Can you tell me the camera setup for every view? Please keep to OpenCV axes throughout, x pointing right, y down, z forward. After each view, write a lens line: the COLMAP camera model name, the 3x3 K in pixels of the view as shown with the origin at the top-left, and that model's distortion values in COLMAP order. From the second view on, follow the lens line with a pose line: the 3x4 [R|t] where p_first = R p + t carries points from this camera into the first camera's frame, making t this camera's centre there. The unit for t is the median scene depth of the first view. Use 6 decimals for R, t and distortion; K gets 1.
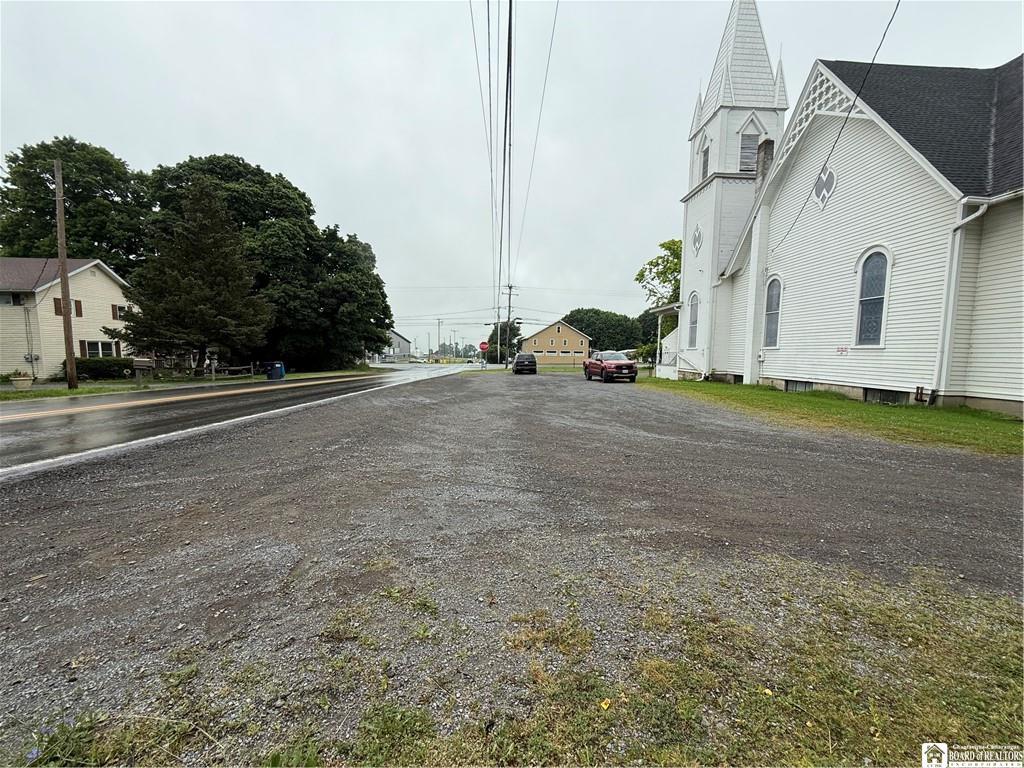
lens RADIAL K [[409.1, 0, 515.6], [0, 409.1, 385.2], [0, 0, 1]] dist [-0.001490, 0.000388]
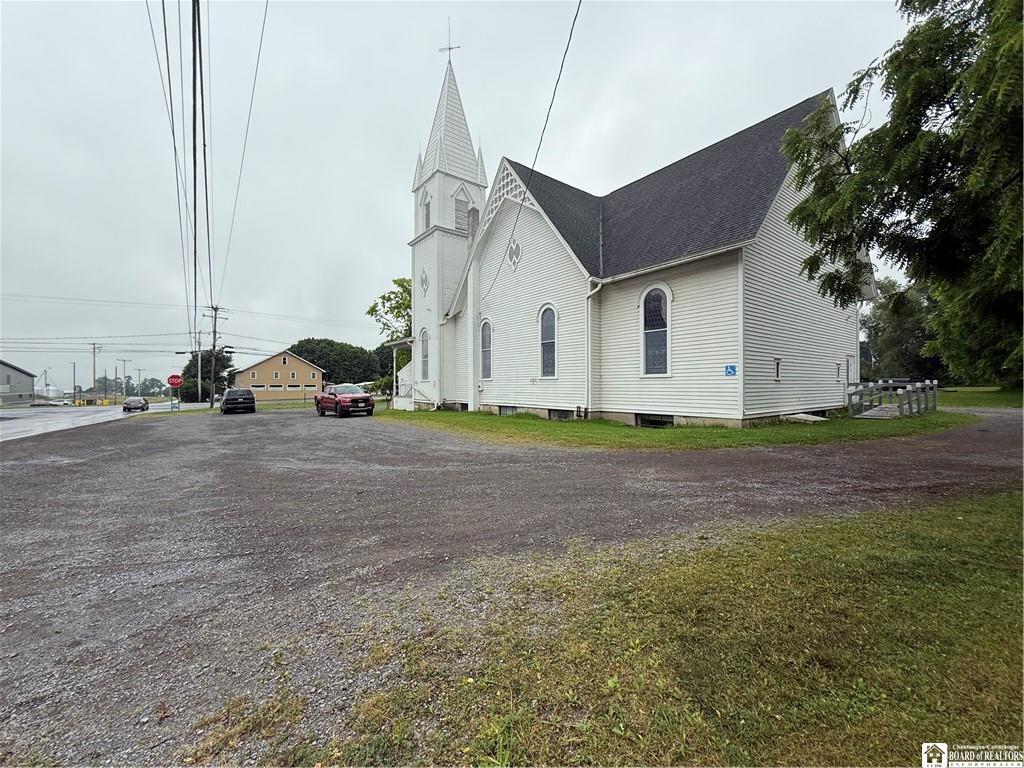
lens RADIAL K [[409.1, 0, 516.5], [0, 409.1, 384.6], [0, 0, 1]] dist [-0.001490, 0.000388]
pose [[0.815903, -0.018584, 0.577890, 0.013495], [0.064455, 0.996177, -0.058966, -0.001021], [-0.574585, 0.085358, 0.813982, -0.015938]]
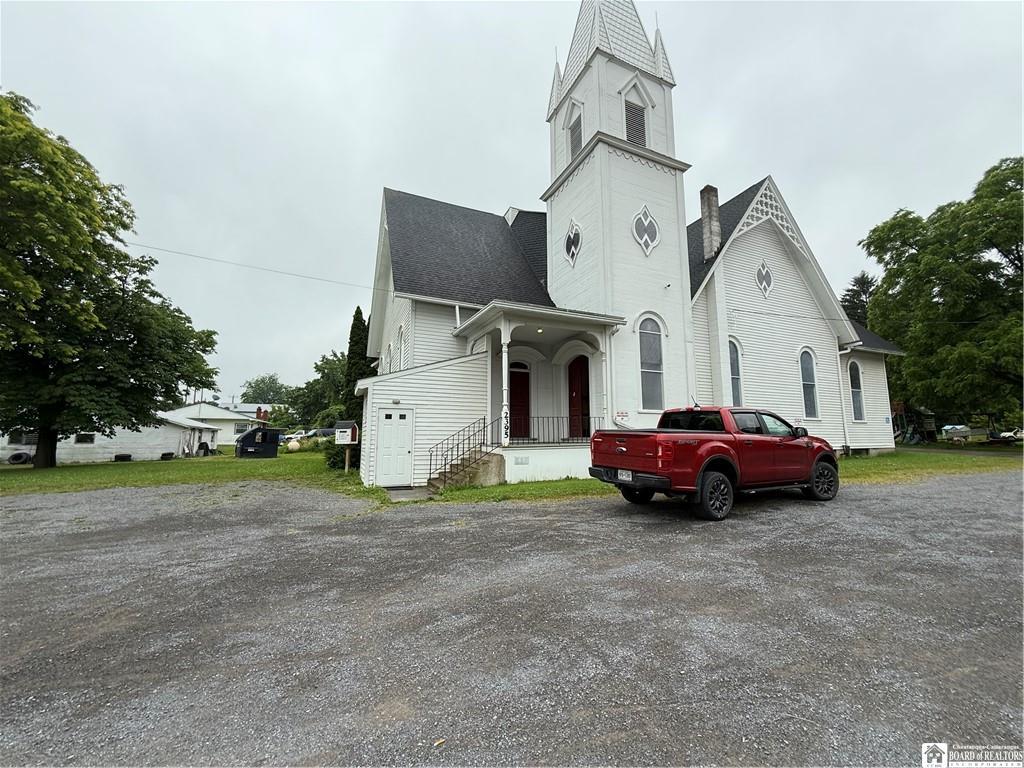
lens RADIAL K [[409.1, 0, 510.0], [0, 409.1, 381.2], [0, 0, 1]] dist [-0.001490, 0.000388]
pose [[-0.366037, 0.100046, 0.925207, -0.029620], [0.064561, 0.994539, -0.082002, -0.177736], [-0.928358, 0.029717, -0.370497, 2.495112]]
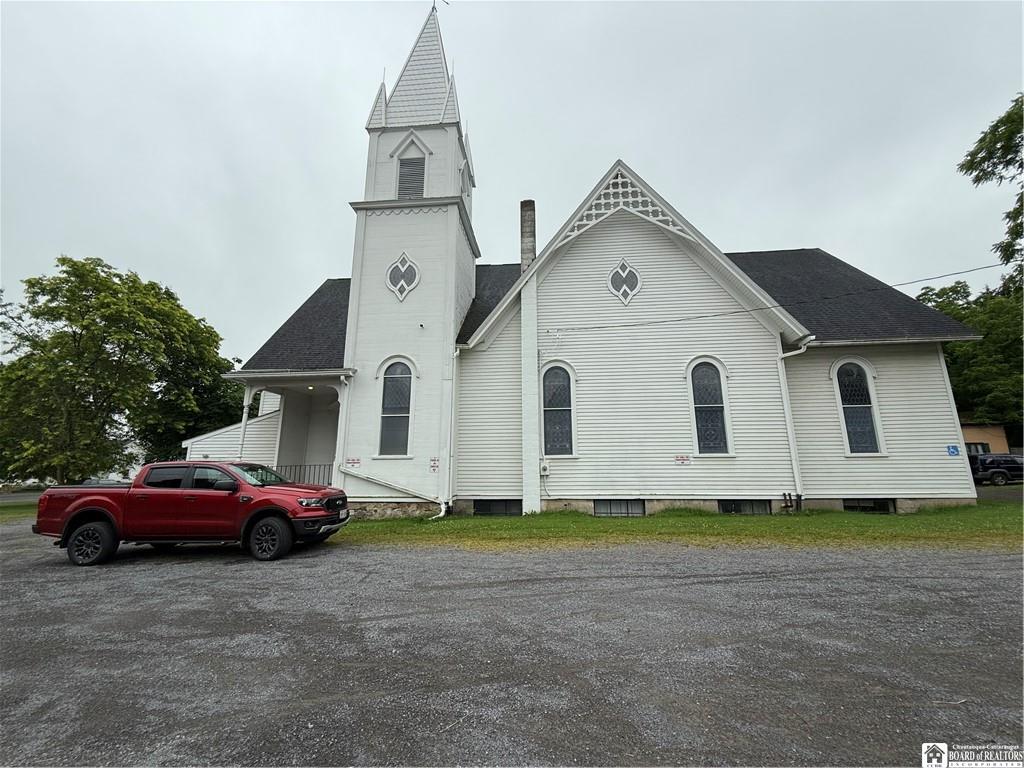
lens RADIAL K [[409.1, 0, 517.4], [0, 409.1, 381.1], [0, 0, 1]] dist [-0.001490, 0.000388]
pose [[0.130082, 0.190424, 0.973045, -0.175168], [0.089842, 0.975083, -0.202833, -0.115028], [-0.987424, 0.113805, 0.109733, 1.380116]]
